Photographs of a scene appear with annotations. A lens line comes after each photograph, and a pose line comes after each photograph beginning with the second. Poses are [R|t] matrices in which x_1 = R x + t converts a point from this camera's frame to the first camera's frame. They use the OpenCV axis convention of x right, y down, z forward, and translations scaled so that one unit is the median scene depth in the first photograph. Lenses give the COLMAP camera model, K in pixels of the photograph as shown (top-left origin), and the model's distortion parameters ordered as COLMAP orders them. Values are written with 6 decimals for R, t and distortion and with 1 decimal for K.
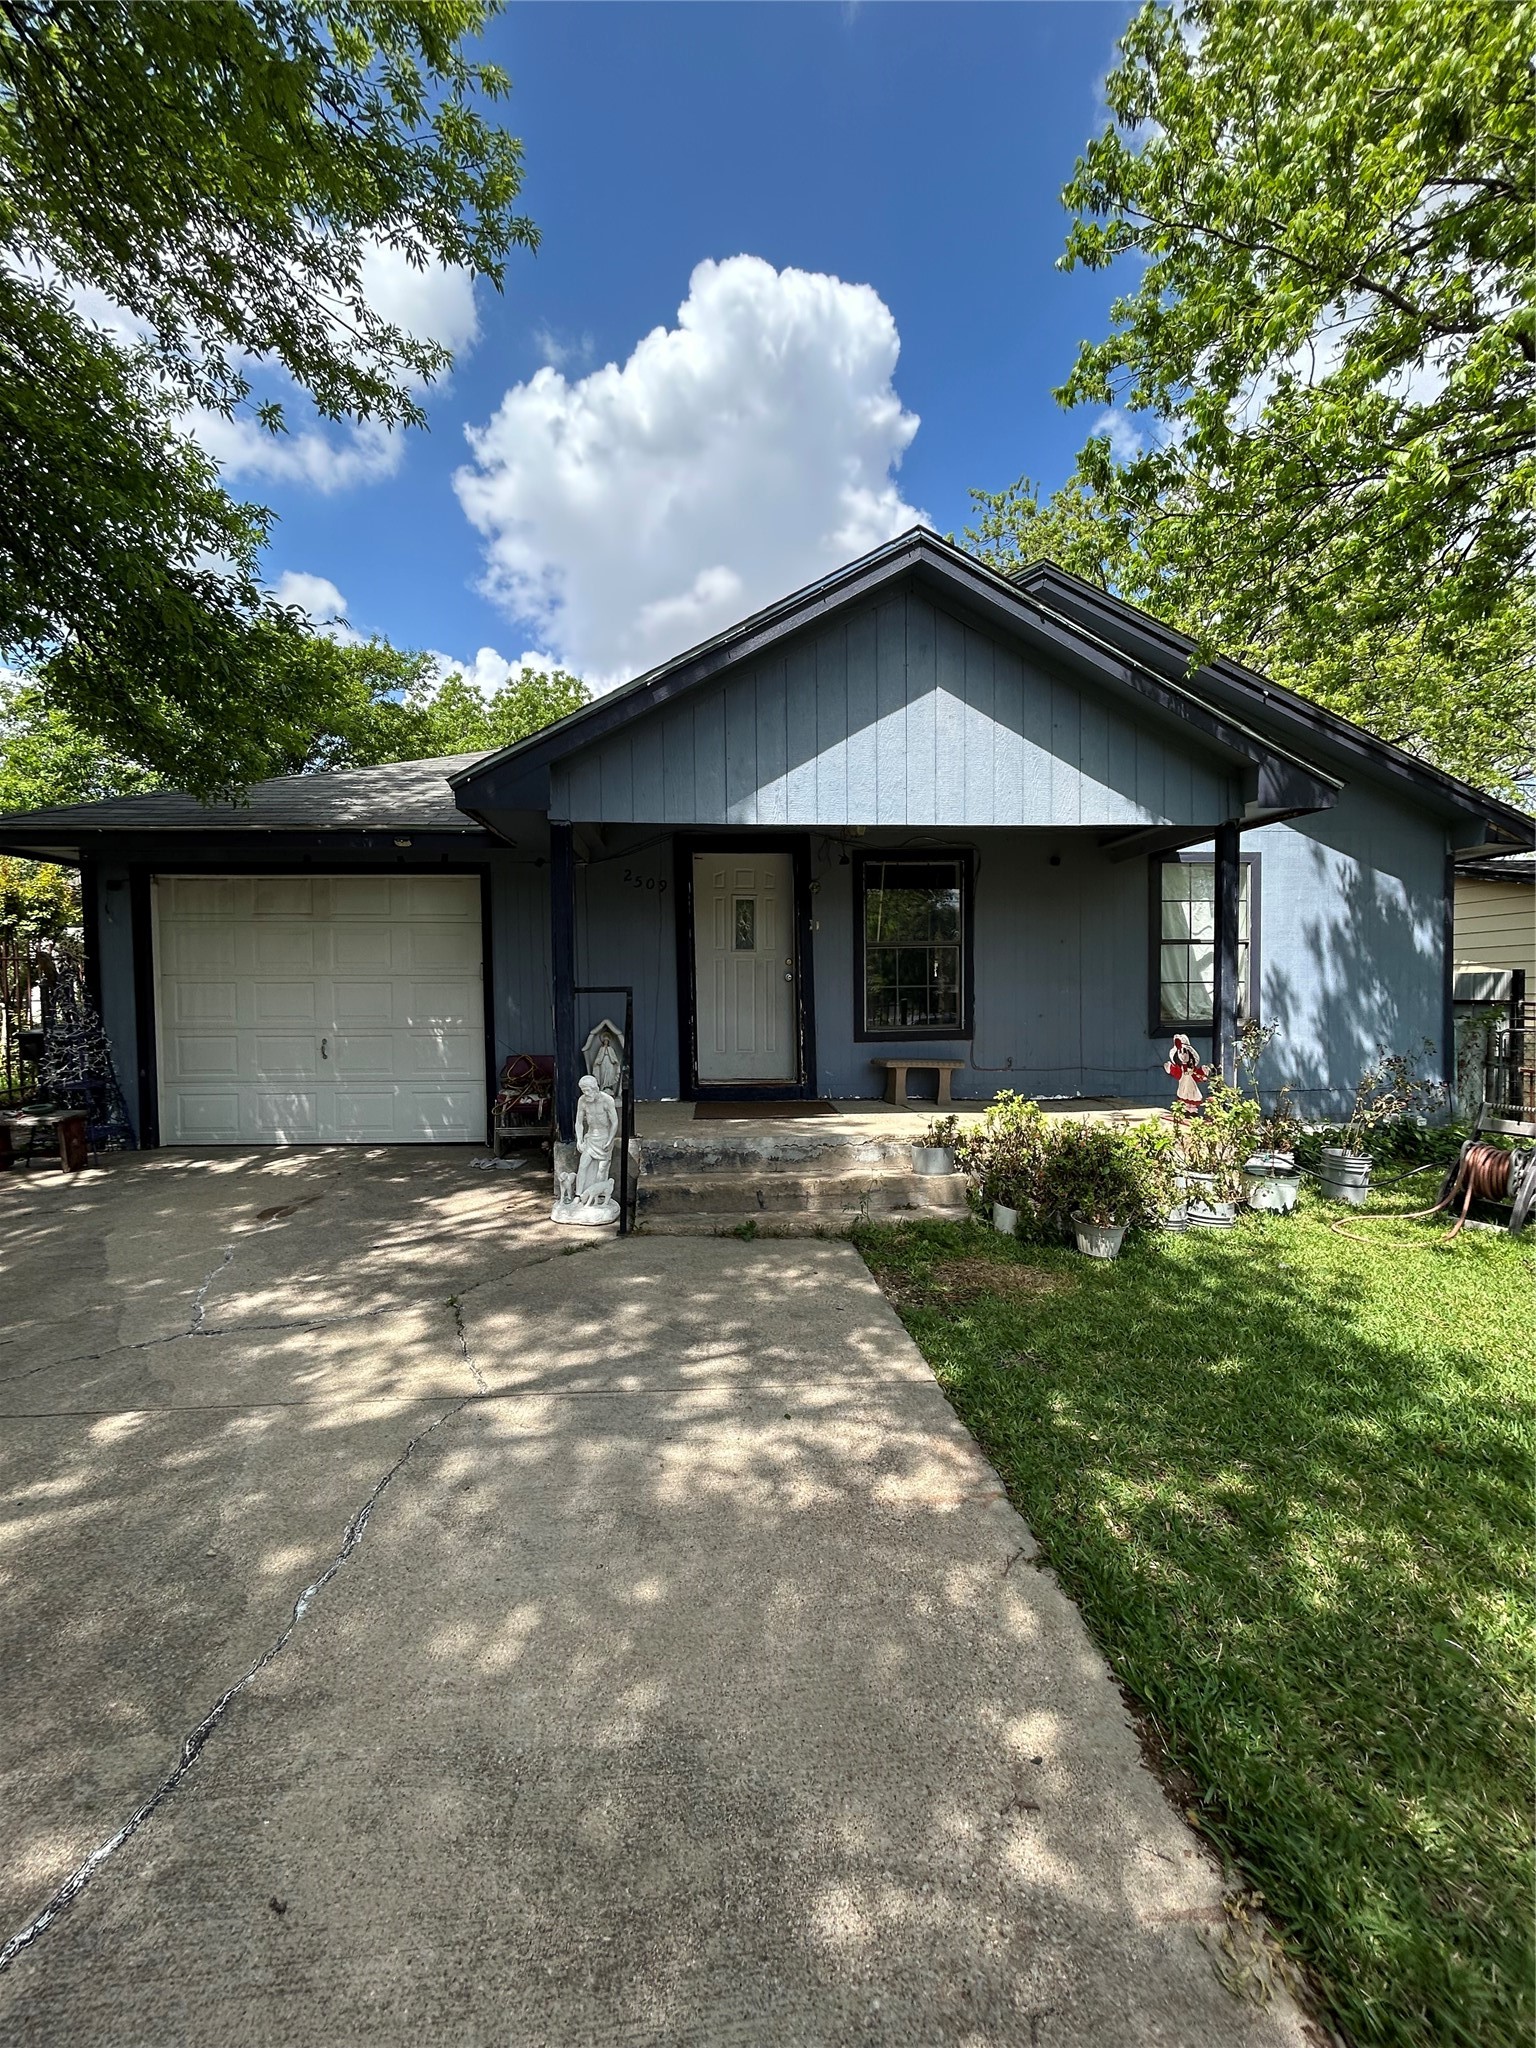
lens RADIAL K [[828.5, 0, 771.3], [0, 828.5, 1021.6], [0, 0, 1]] dist [0.001297, 0.000909]
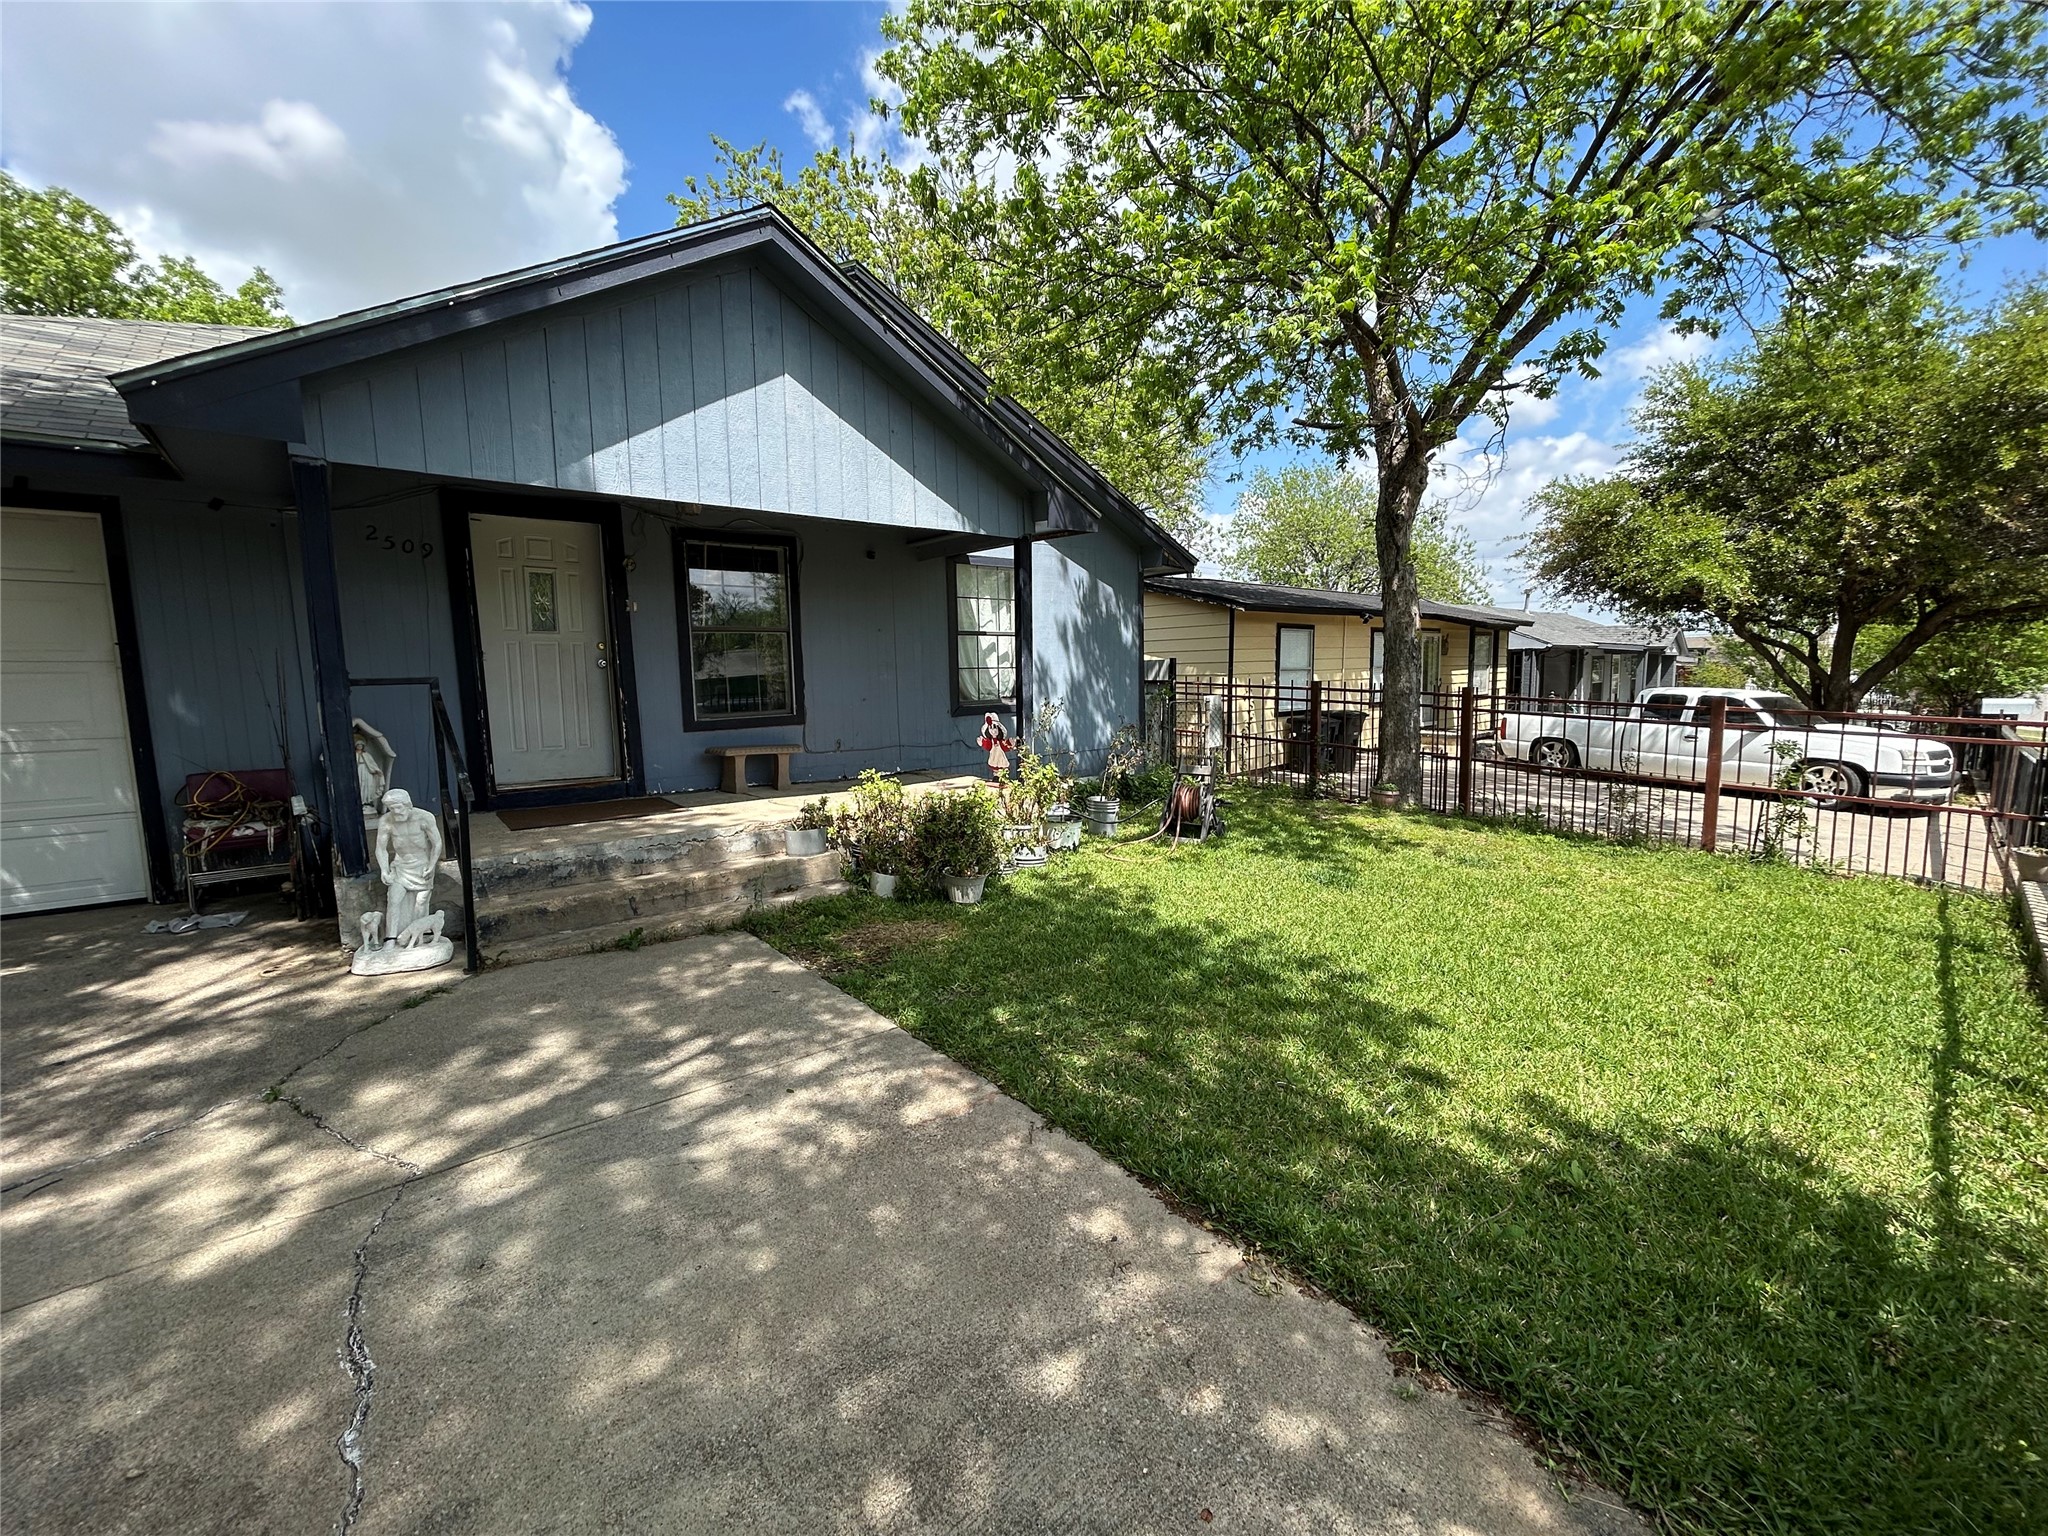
lens RADIAL K [[828.5, 0, 1023.9], [0, 828.5, 760.2], [0, 0, 1]] dist [0.001297, 0.000909]
pose [[0.822313, -0.066536, 0.565133, -0.161184], [0.028992, 0.996749, 0.075167, -0.005294], [-0.568297, -0.045427, 0.821569, -0.005794]]
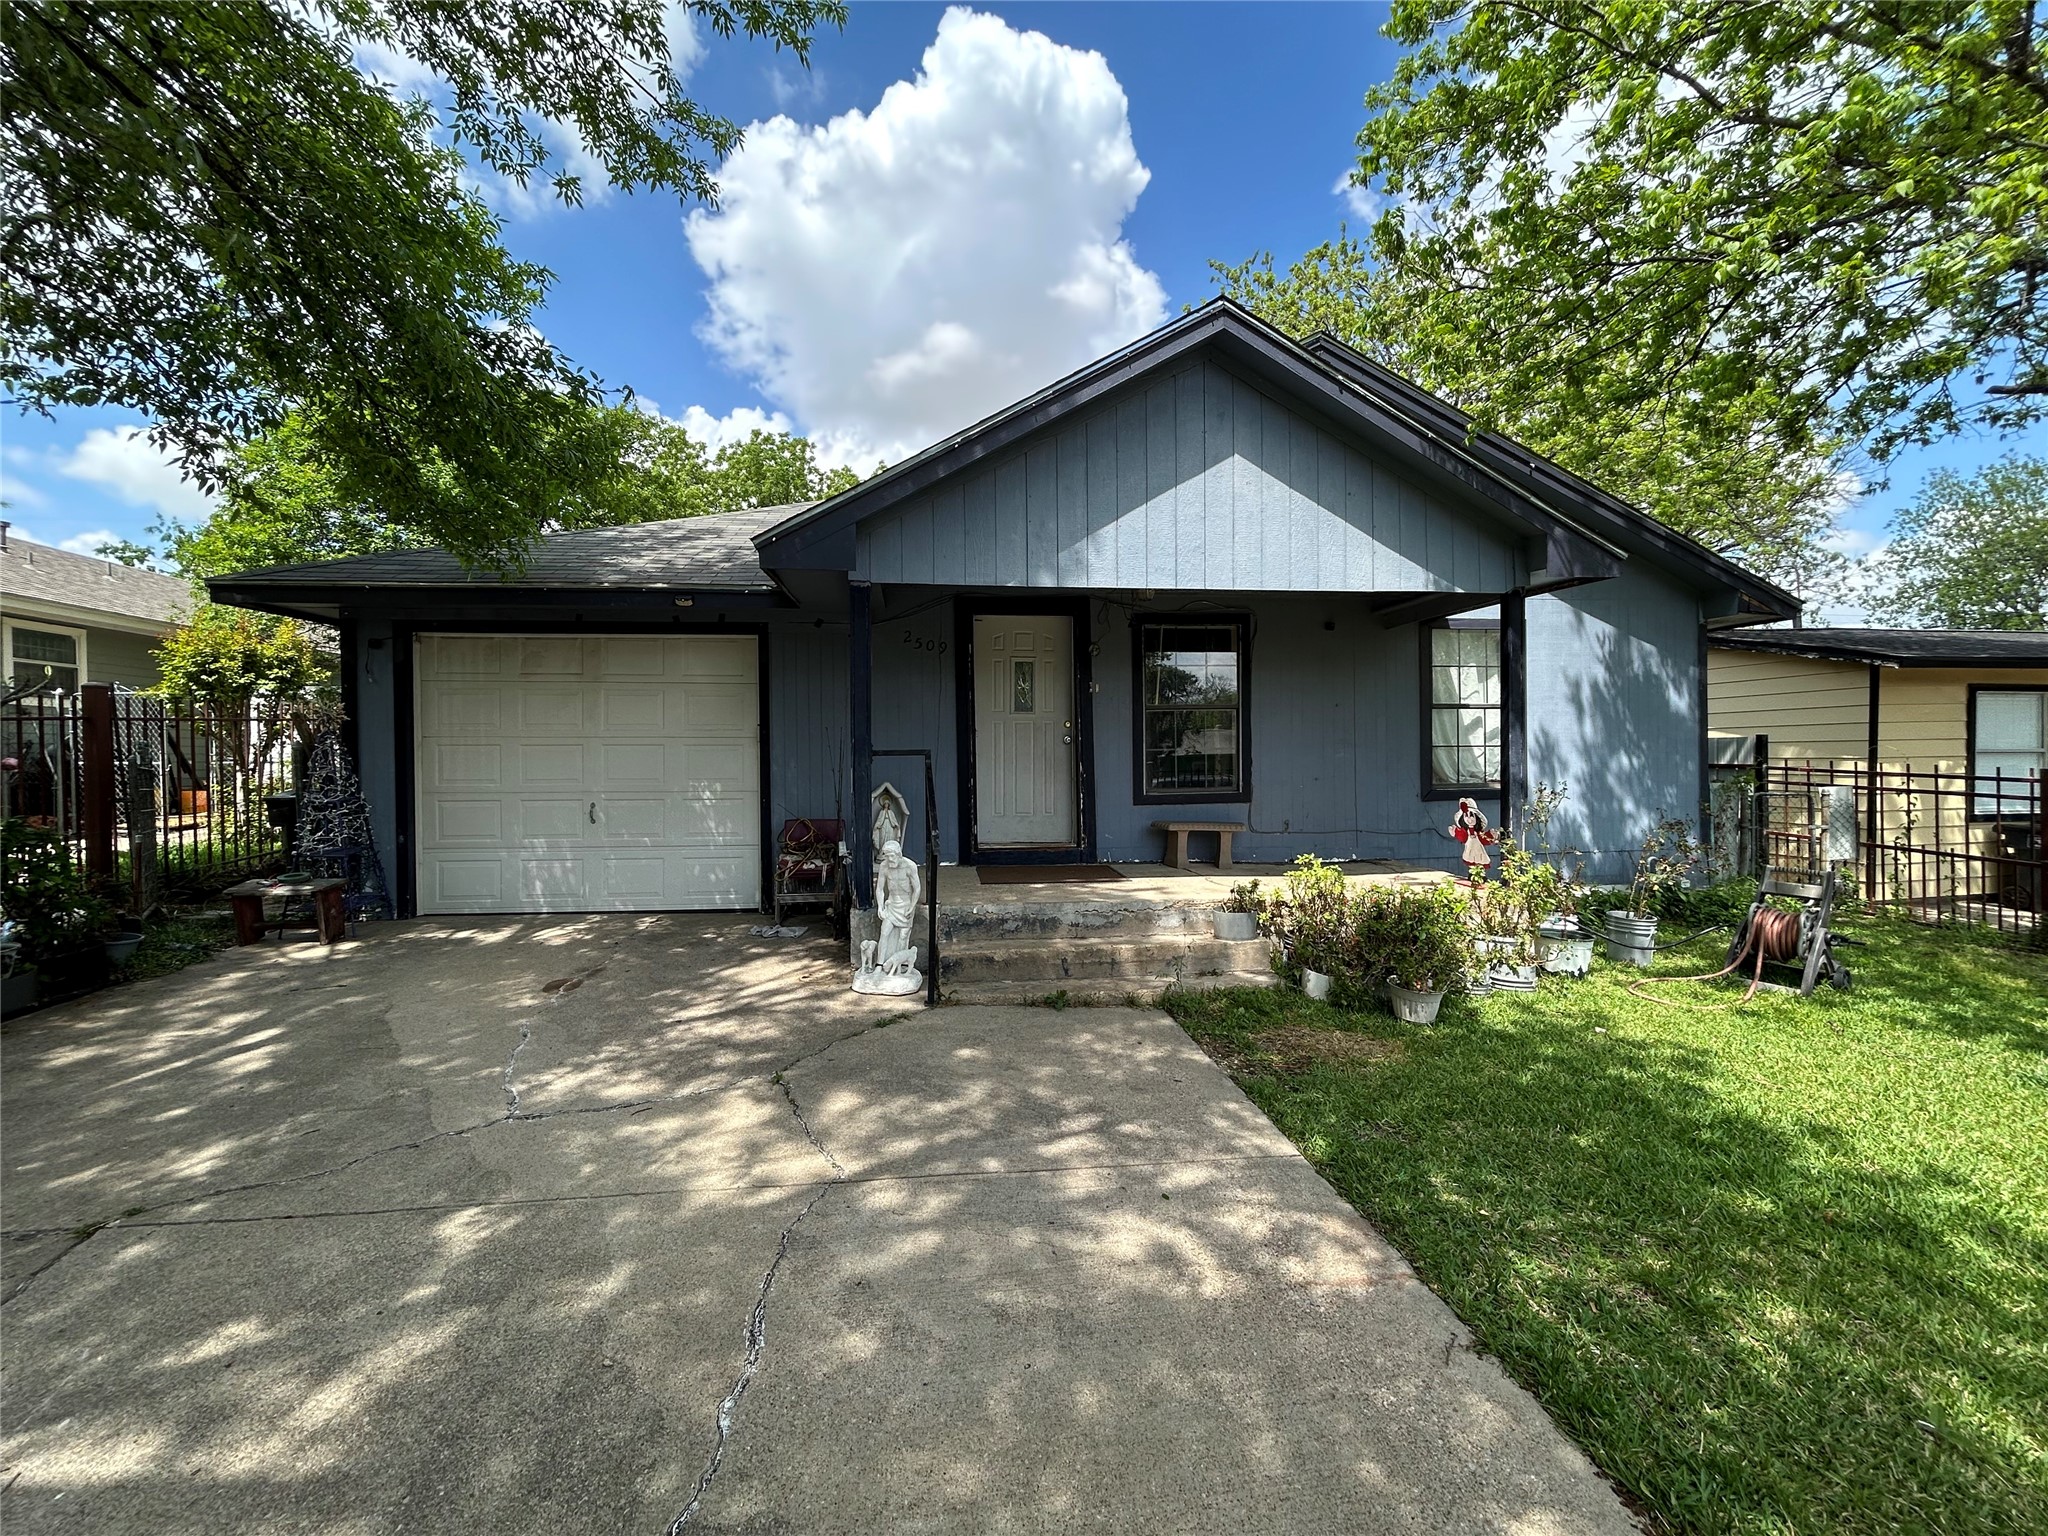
lens RADIAL K [[828.5, 0, 1023.9], [0, 828.5, 760.2], [0, 0, 1]] dist [0.001297, 0.000909]
pose [[0.999100, 0.001646, 0.042383, -0.099883], [-0.000474, 0.999618, -0.027641, -0.002930], [-0.042412, 0.027596, 0.998719, 0.014479]]
